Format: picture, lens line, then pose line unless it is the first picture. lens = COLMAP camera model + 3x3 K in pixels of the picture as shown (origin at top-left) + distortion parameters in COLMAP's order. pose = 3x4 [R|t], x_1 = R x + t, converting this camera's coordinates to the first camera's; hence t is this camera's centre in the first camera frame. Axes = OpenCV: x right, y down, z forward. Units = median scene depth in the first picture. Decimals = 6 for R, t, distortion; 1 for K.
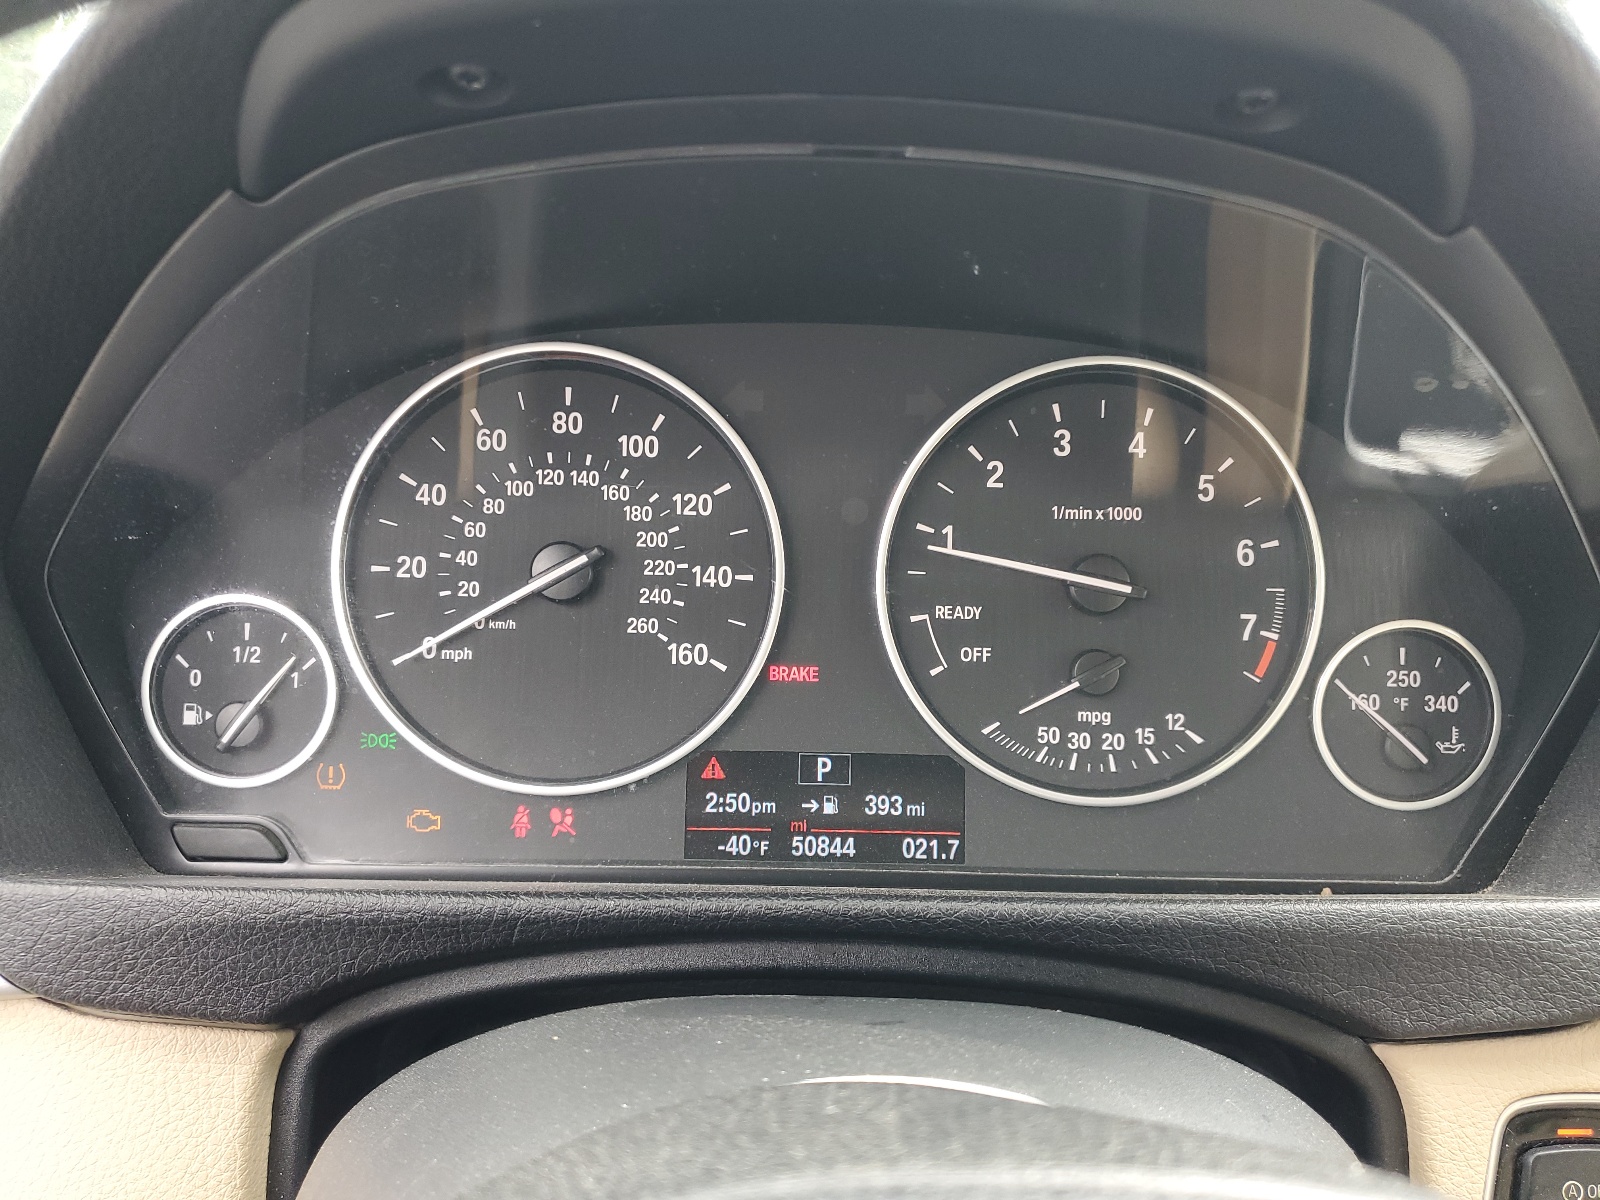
lens RADIAL K [[1208.4, 0, 798.4], [0, 1208.4, 600.3], [0, 0, 1]] dist [0.010754, 0.003011]
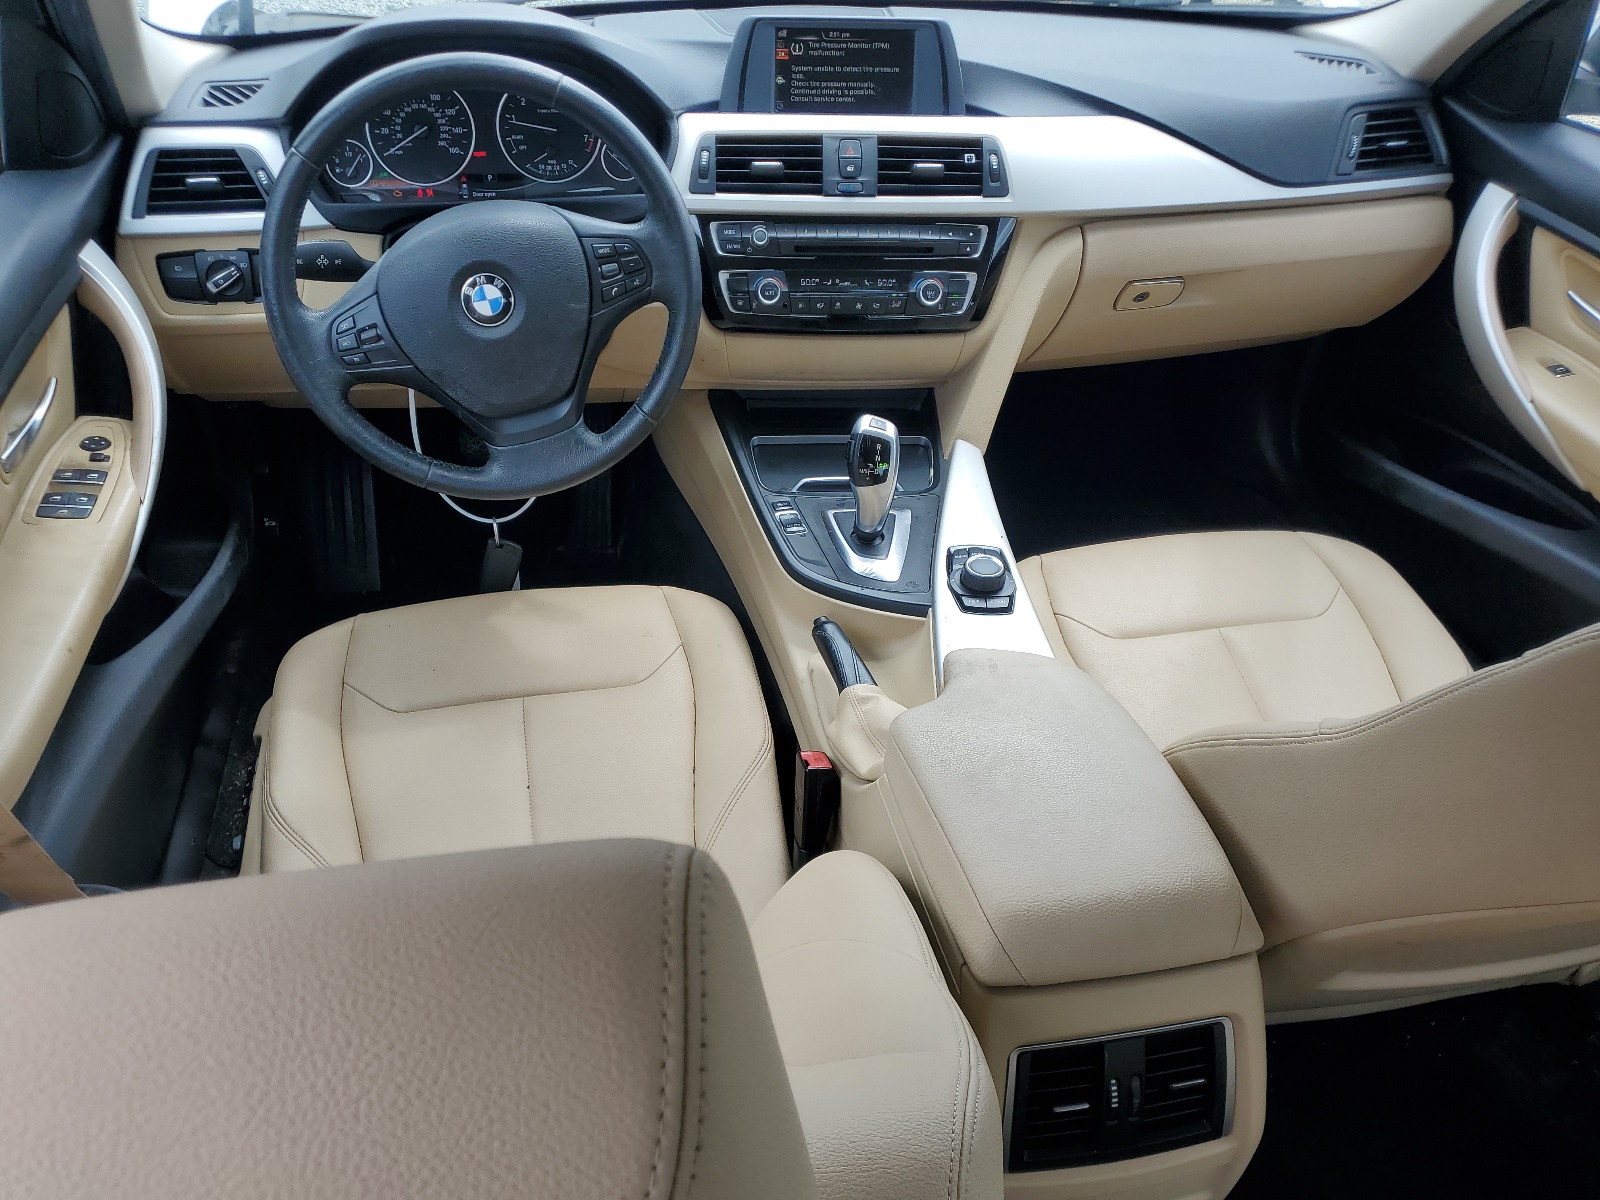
lens RADIAL K [[1208.4, 0, 796.0], [0, 1208.4, 603.7], [0, 0, 1]] dist [0.010754, 0.003011]
pose [[0.955036, -0.139517, 0.261613, -0.281520], [0.016968, 0.906640, 0.421564, -0.286009], [-0.296004, -0.398170, 0.868241, -3.703391]]
